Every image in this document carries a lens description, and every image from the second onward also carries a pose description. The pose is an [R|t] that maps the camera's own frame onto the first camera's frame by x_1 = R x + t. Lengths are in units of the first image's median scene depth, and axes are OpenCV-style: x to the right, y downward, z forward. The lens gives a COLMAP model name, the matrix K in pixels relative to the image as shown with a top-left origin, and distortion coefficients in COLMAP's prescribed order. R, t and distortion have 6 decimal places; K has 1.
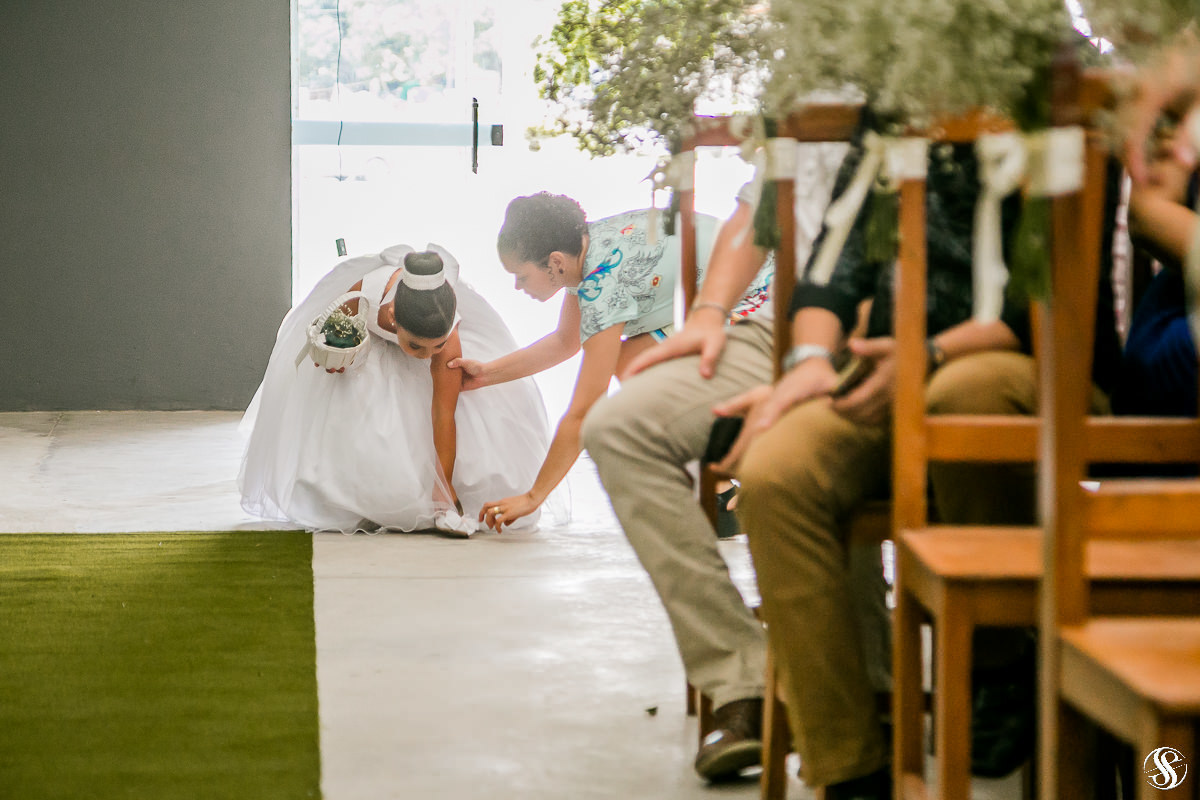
lens RADIAL K [[3046.8, 0, 601.6], [0, 3046.8, 401.4], [0, 0, 1]] dist [0.328876, 0.000000]
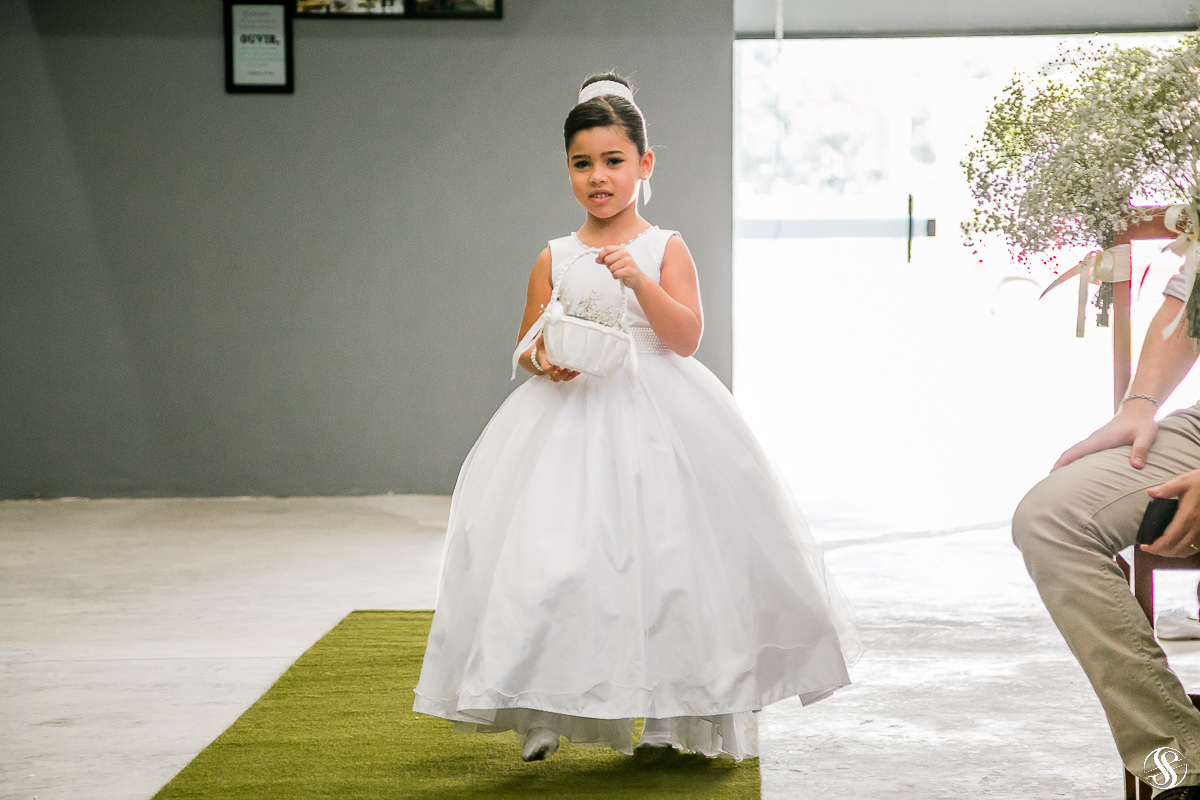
lens RADIAL K [[3333.6, 0, 600.3], [0, 3333.6, 398.5], [0, 0, 1]] dist [0.394224, 0.000000]
pose [[0.989441, 0.006214, -0.144800, 0.019259], [-0.008307, 0.999870, -0.013850, -0.013436], [0.144695, 0.014906, 0.989364, -0.131855]]
